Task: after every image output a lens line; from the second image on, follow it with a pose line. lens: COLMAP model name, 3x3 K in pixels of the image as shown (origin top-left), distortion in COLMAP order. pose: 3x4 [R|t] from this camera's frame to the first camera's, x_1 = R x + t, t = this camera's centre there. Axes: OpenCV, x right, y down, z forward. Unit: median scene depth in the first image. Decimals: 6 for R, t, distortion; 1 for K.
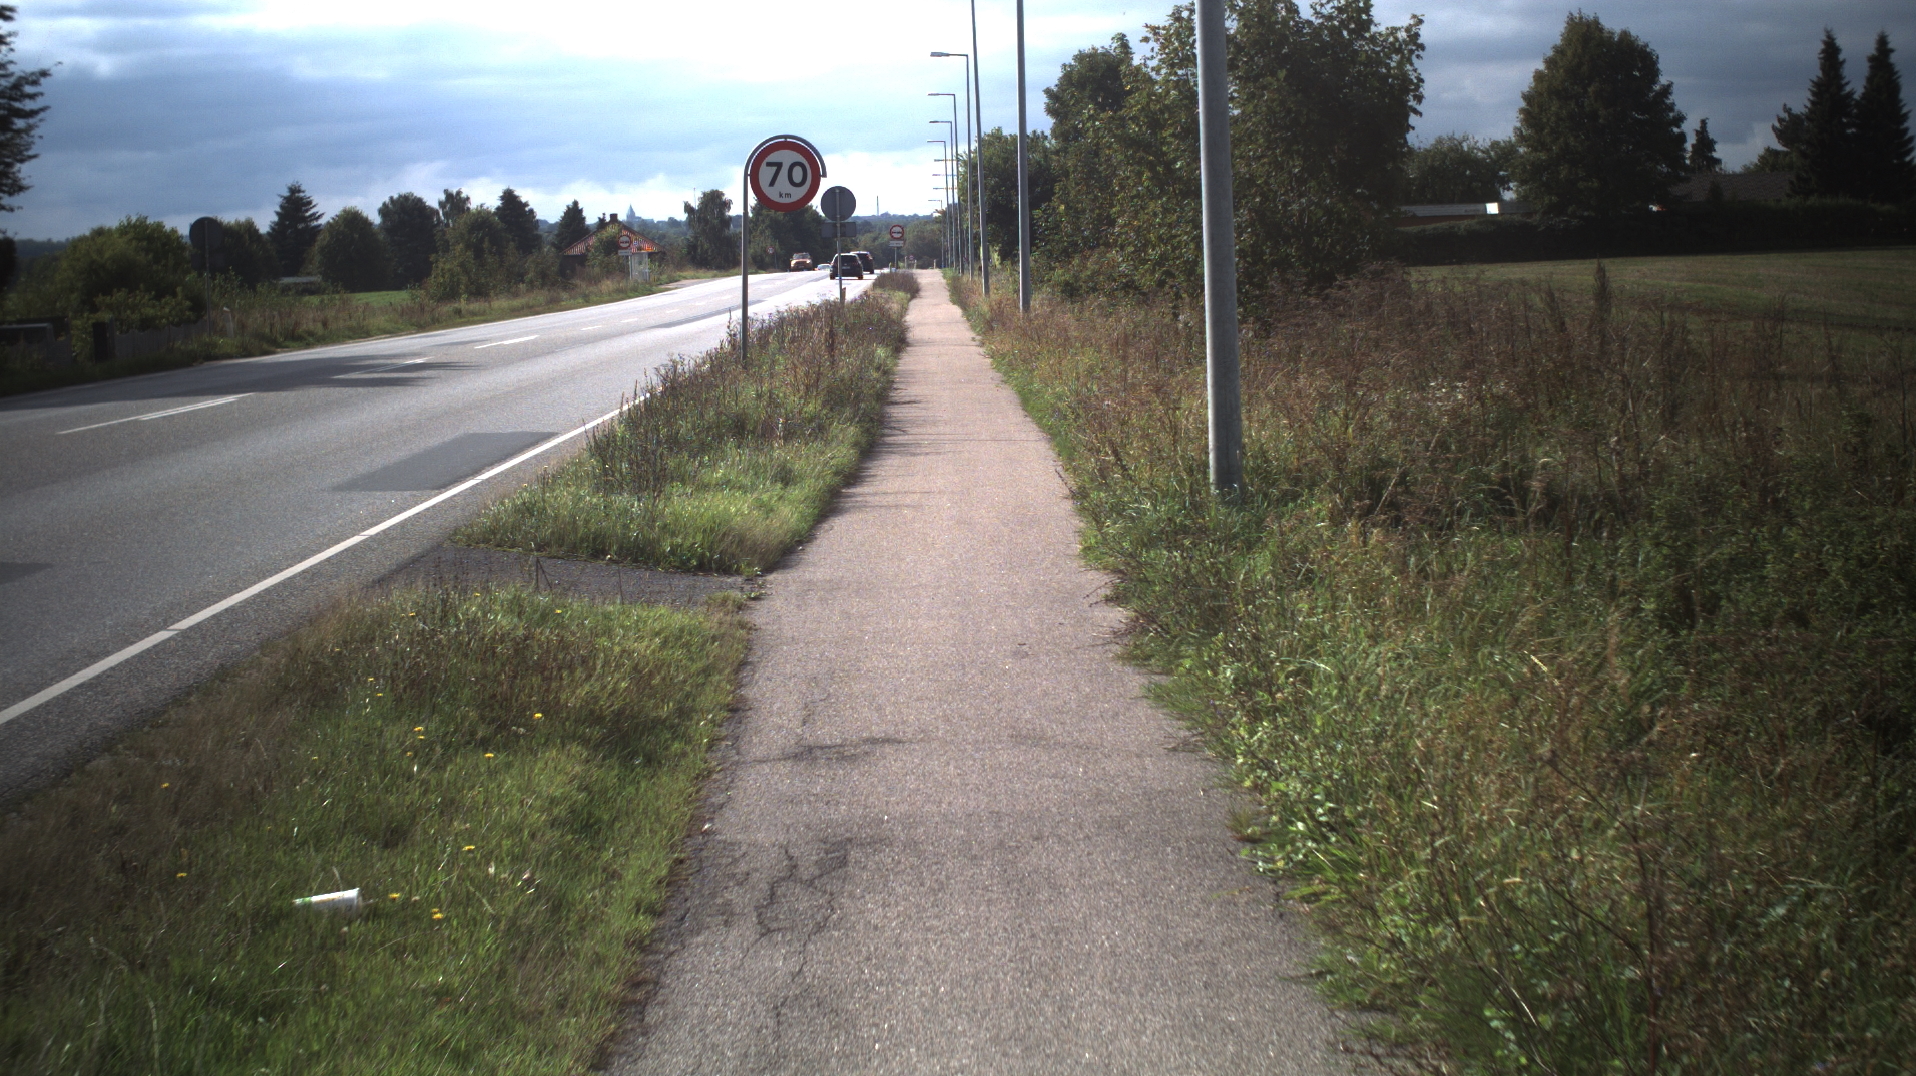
lens RADIAL K [[4093.2, 0, 970.9], [0, 4093.2, 530.1], [0, 0, 1]] dist [-0.255210, 0.000000]
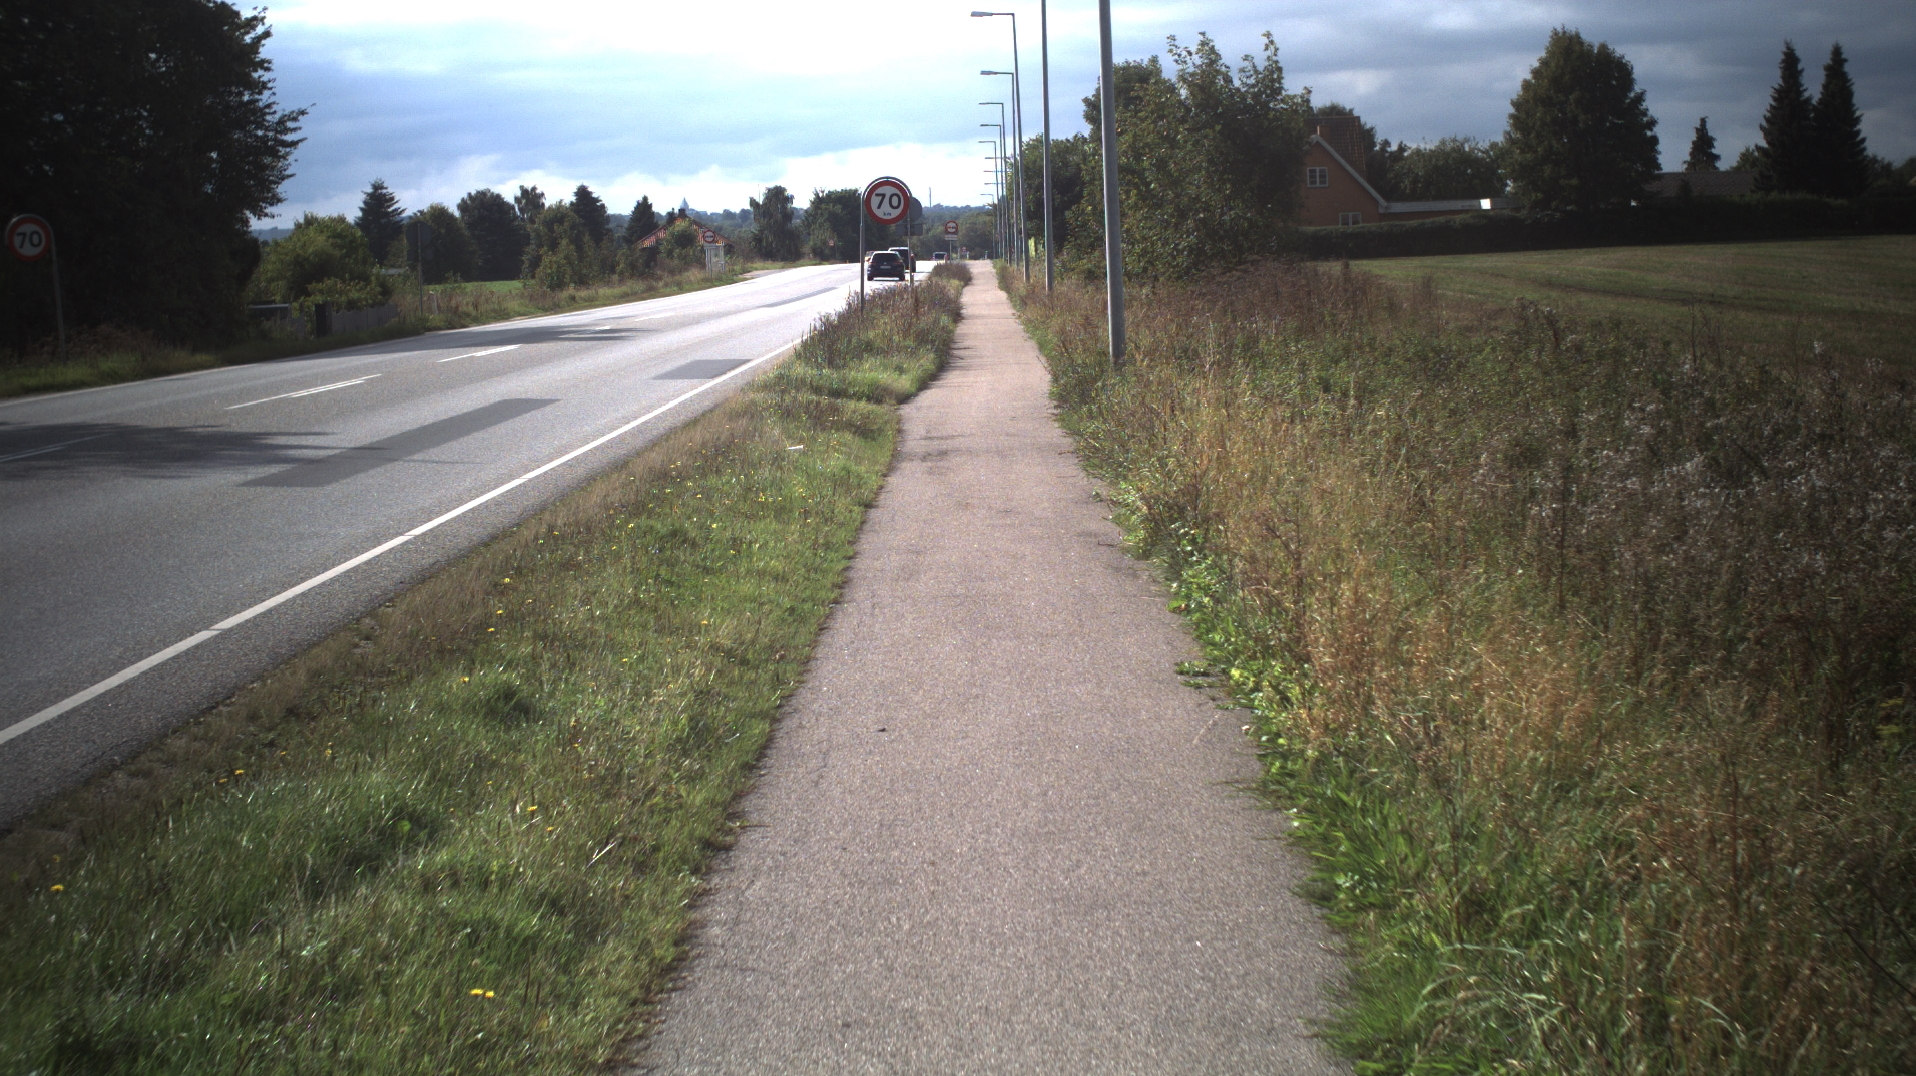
lens RADIAL K [[4093.2, 0, 957.4], [0, 4093.2, 539.0], [0, 0, 1]] dist [-0.255210, 0.000000]
pose [[0.999864, -0.002507, -0.016296, 0.002726], [0.002579, 0.999987, 0.004390, 0.013293], [0.016285, -0.004431, 0.999858, -0.208277]]
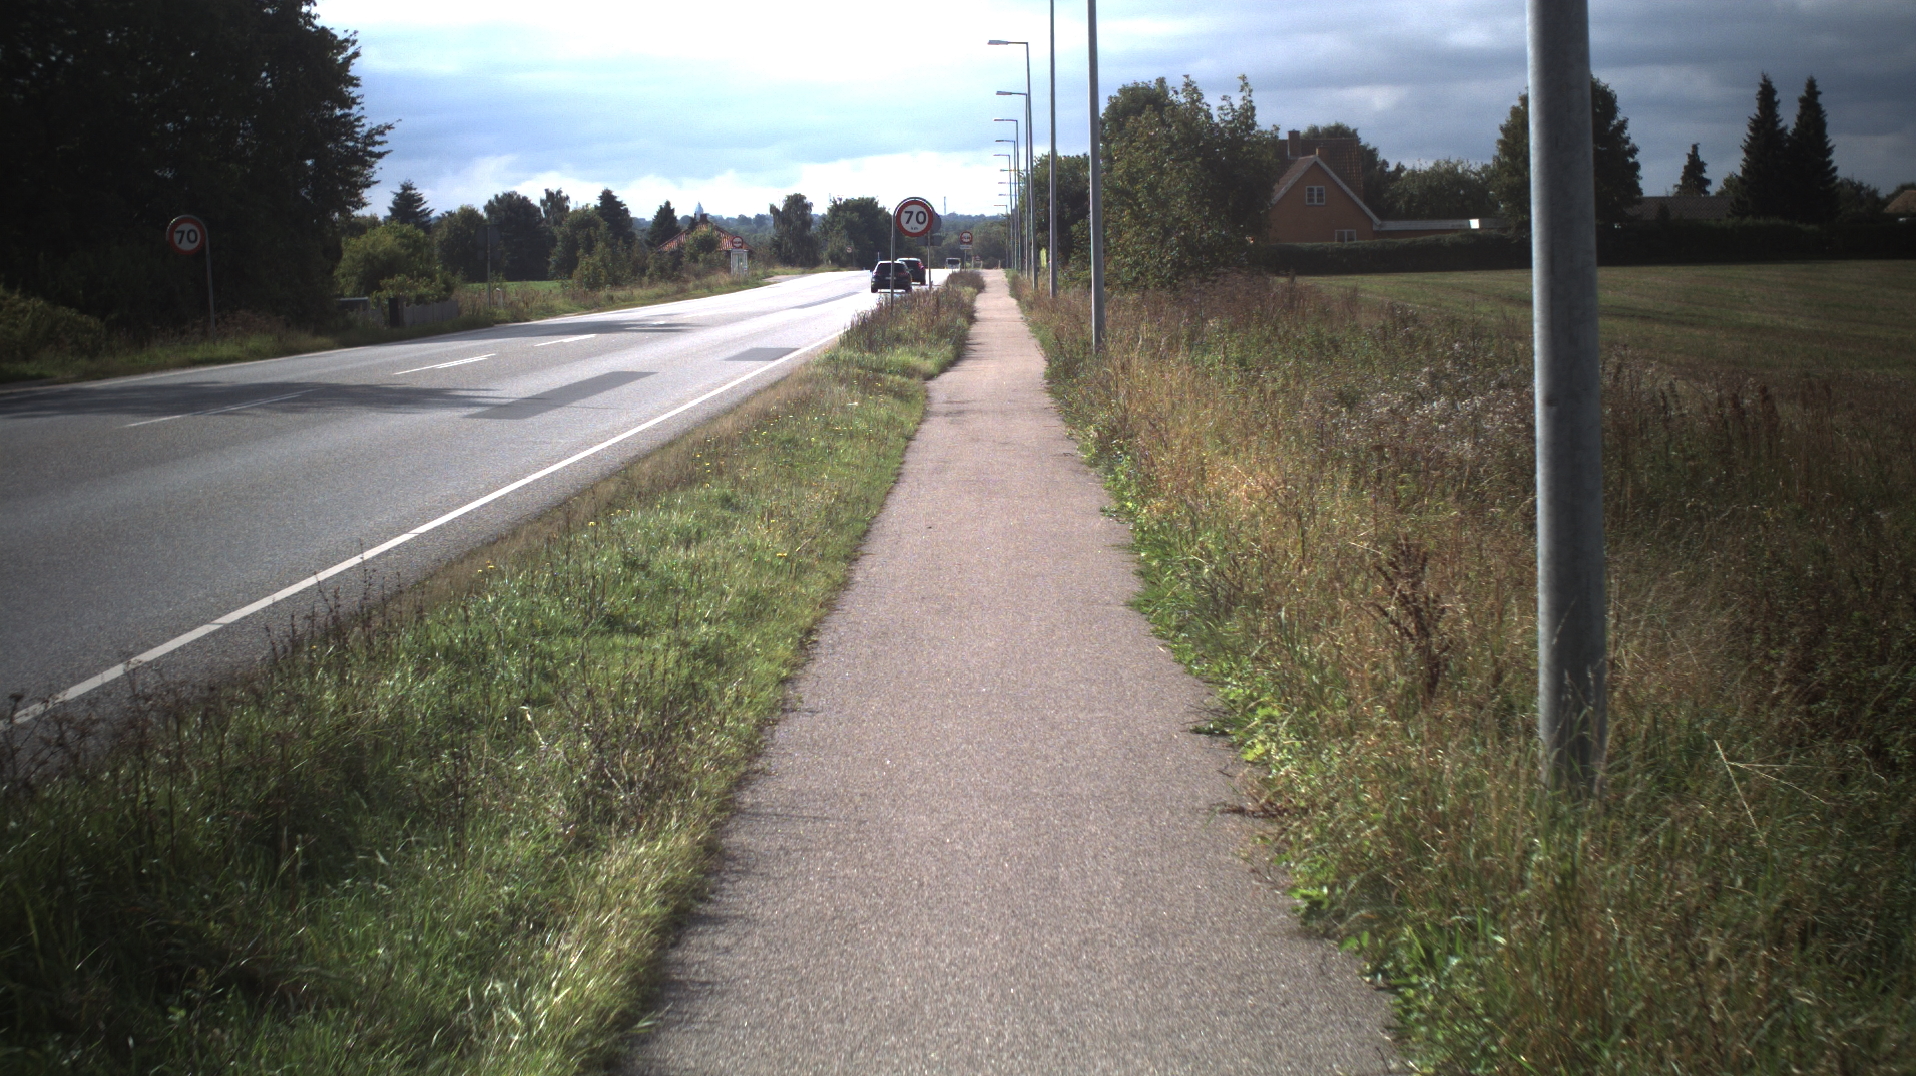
lens RADIAL K [[4093.2, 0, 954.7], [0, 4093.2, 537.0], [0, 0, 1]] dist [-0.255210, 0.000000]
pose [[0.999707, 0.014896, -0.019062, 0.004109], [-0.014864, 0.999888, 0.001799, 0.020084], [0.019087, -0.001515, 0.999817, -0.312660]]
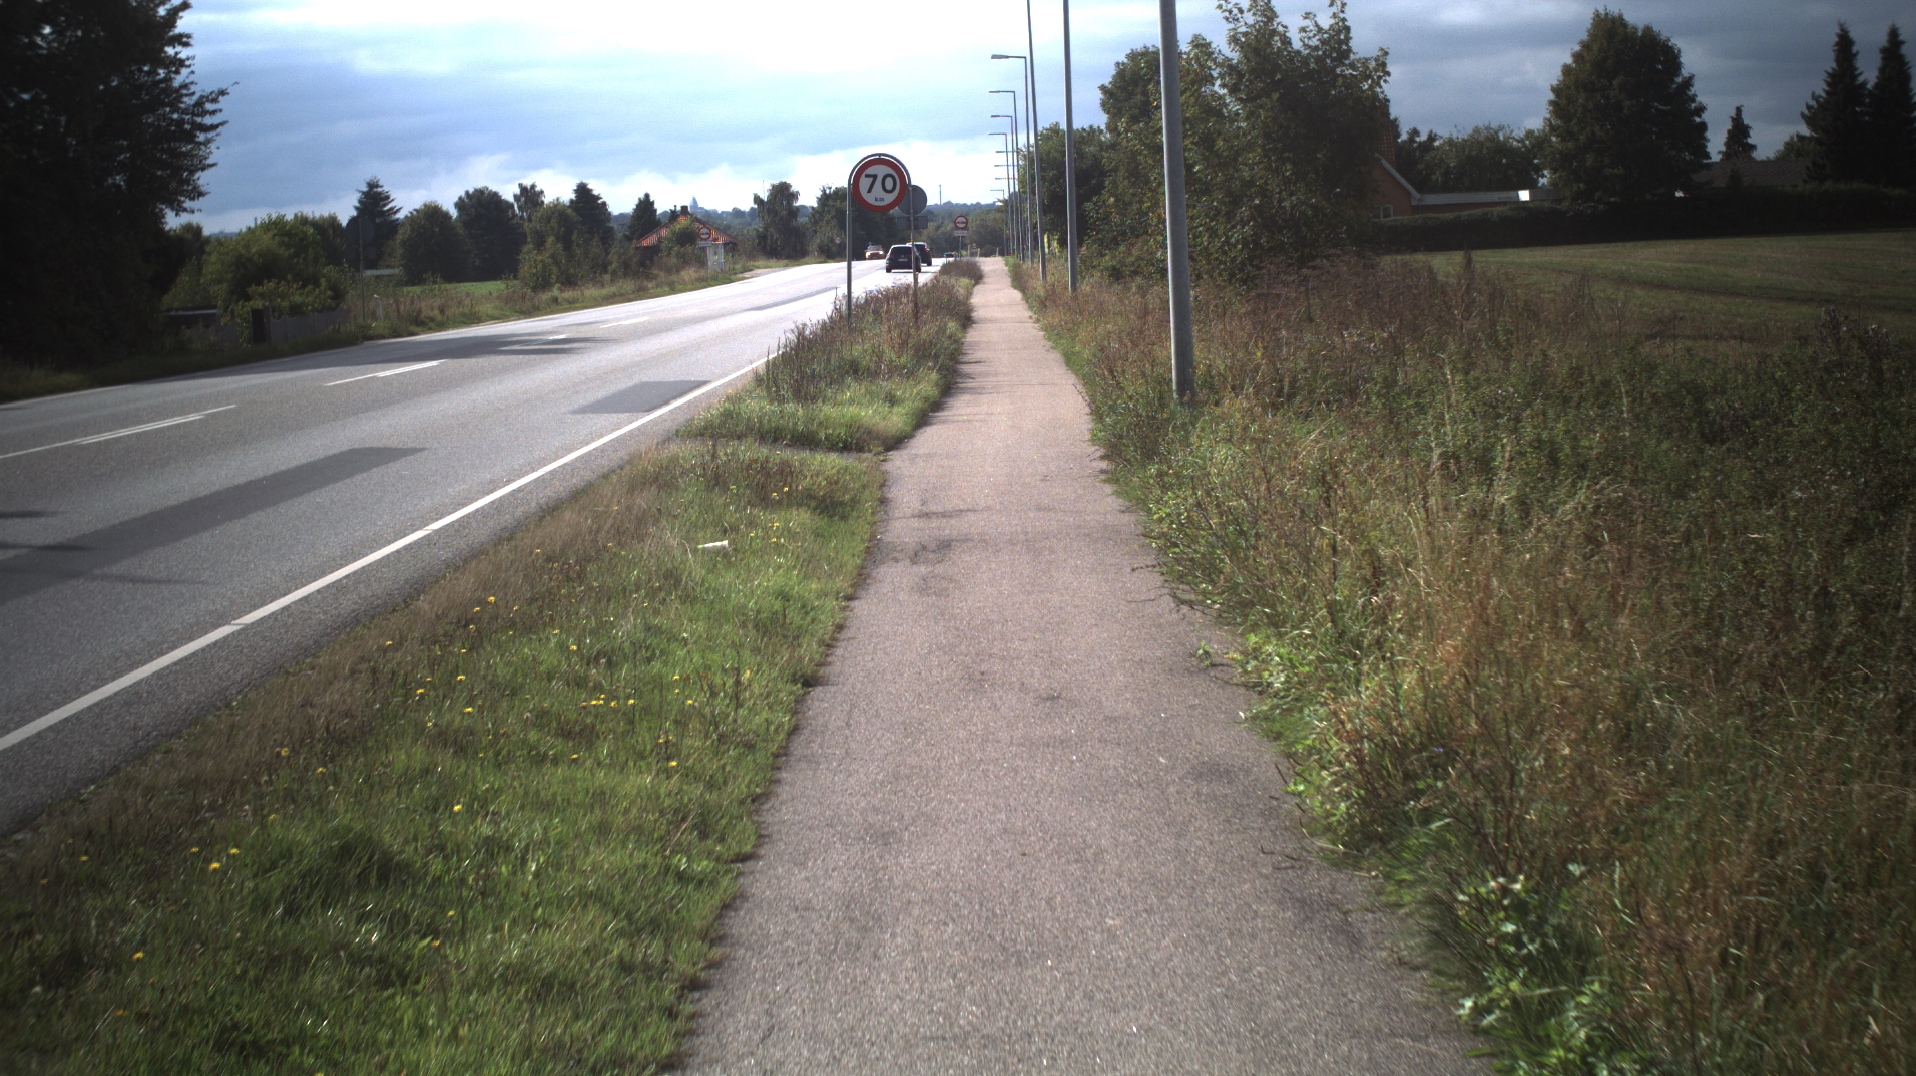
lens RADIAL K [[4093.2, 0, 950.3], [0, 4093.2, 543.0], [0, 0, 1]] dist [-0.255210, 0.000000]
pose [[0.999758, -0.007009, -0.020868, 0.001191], [0.007135, 0.999957, 0.005954, 0.006811], [0.020825, -0.006101, 0.999765, -0.103804]]
